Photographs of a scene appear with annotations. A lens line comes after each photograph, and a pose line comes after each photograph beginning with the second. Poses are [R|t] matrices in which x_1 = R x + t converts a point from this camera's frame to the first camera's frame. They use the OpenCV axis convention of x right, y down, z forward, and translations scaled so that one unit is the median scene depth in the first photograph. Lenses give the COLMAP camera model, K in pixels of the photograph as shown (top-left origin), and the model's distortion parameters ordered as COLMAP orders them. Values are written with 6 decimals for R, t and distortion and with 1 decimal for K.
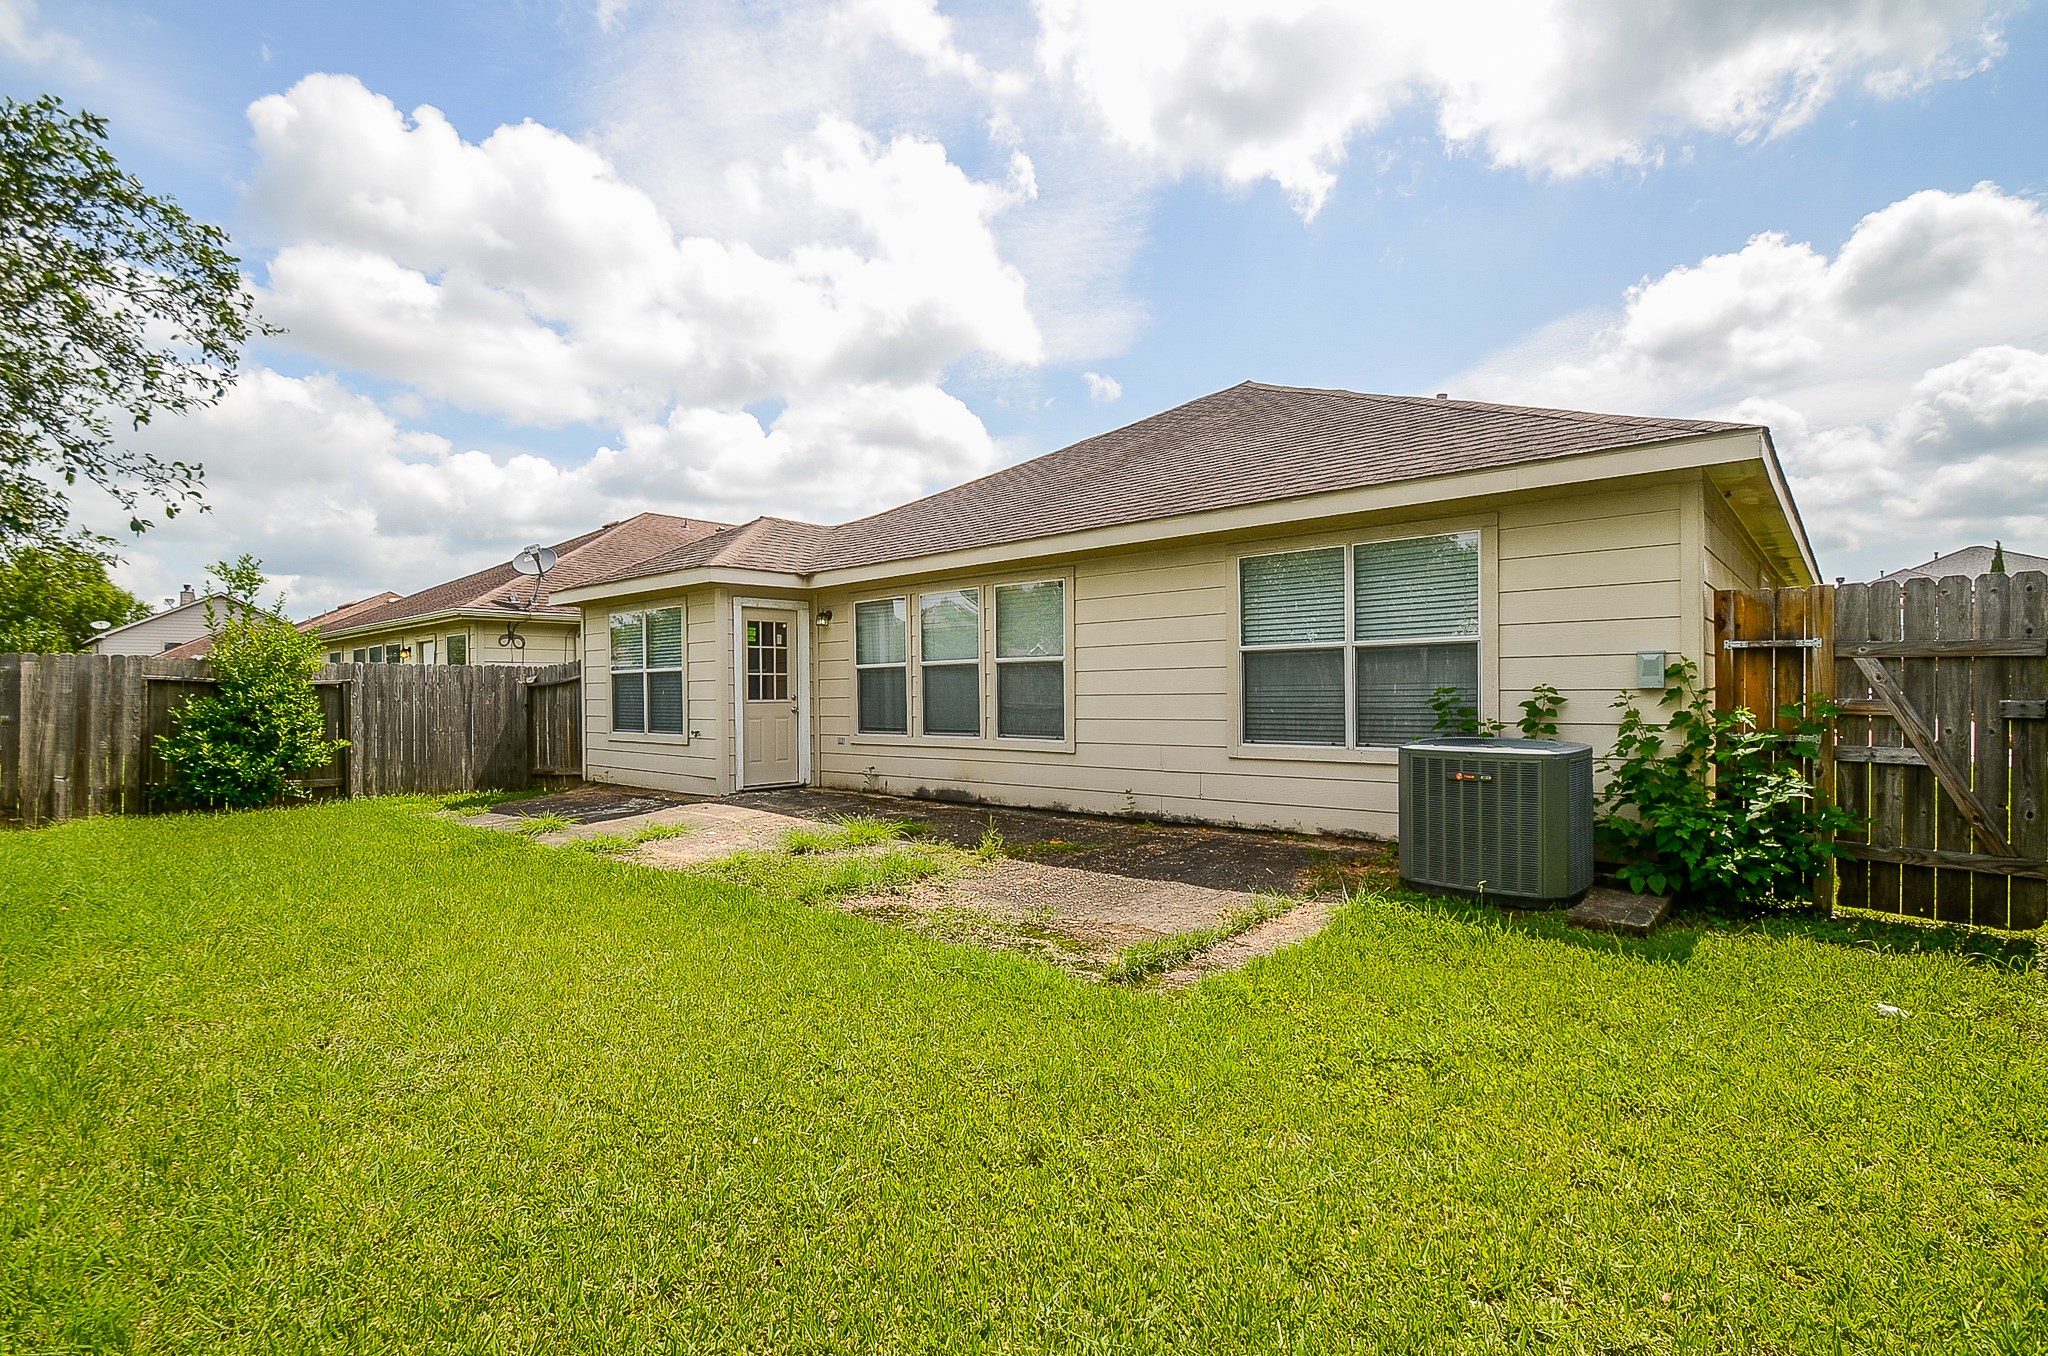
lens RADIAL K [[900.5, 0, 1008.9], [0, 900.5, 699.5], [0, 0, 1]] dist [0.003390, -0.016838]
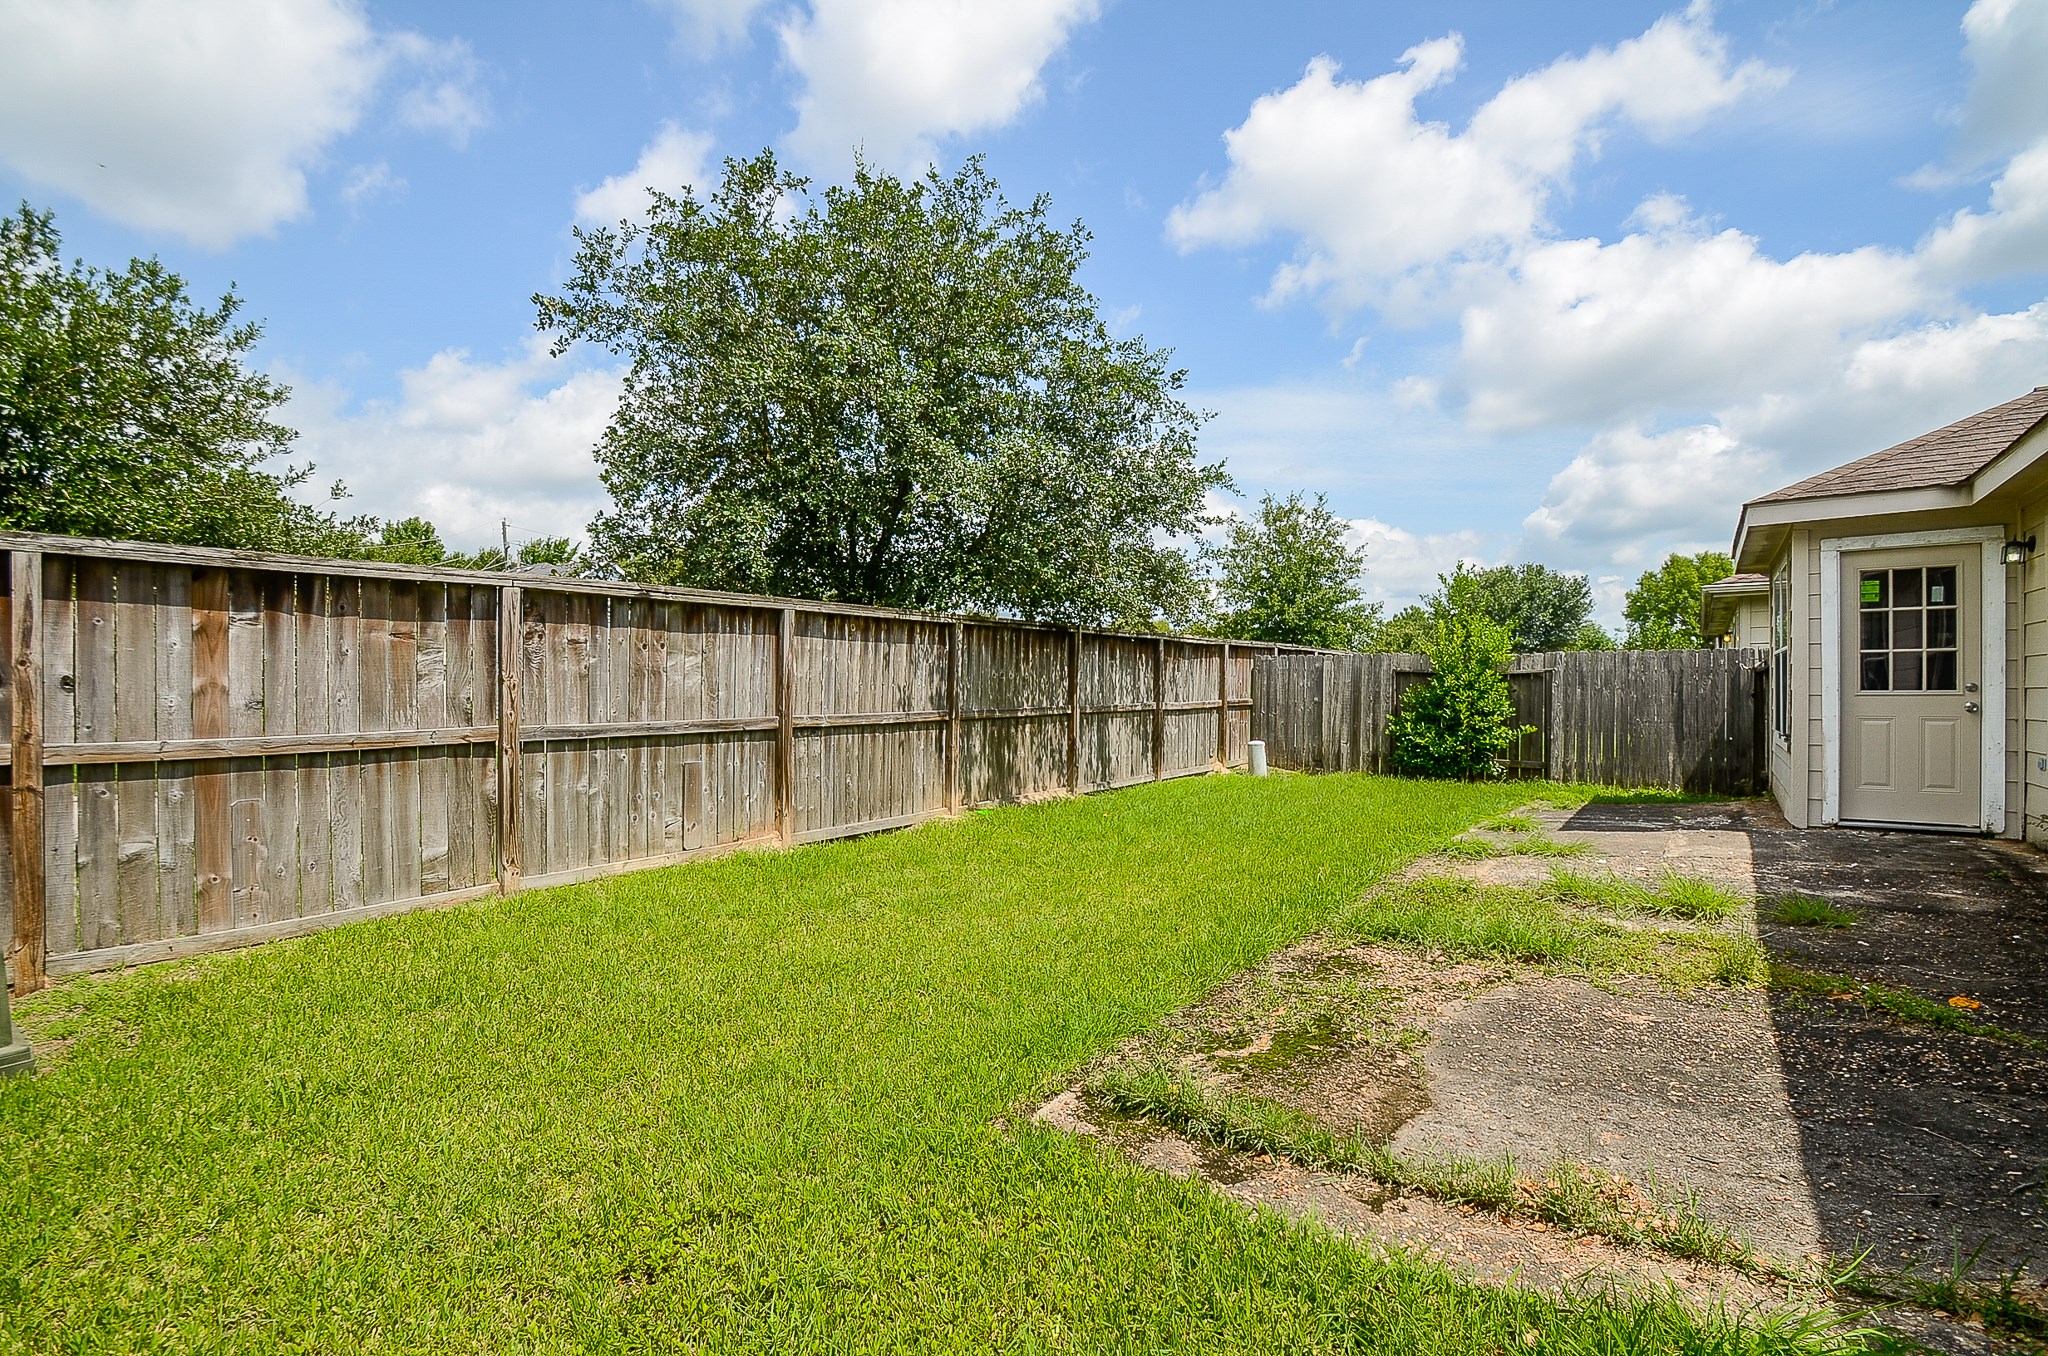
lens RADIAL K [[900.5, 0, 1008.9], [0, 900.5, 699.5], [0, 0, 1]] dist [0.003390, -0.016838]
pose [[0.127875, 0.016182, -0.991658, 0.271479], [-0.000472, 0.999868, 0.016255, -0.003256], [0.991790, -0.001610, 0.127865, 0.282664]]
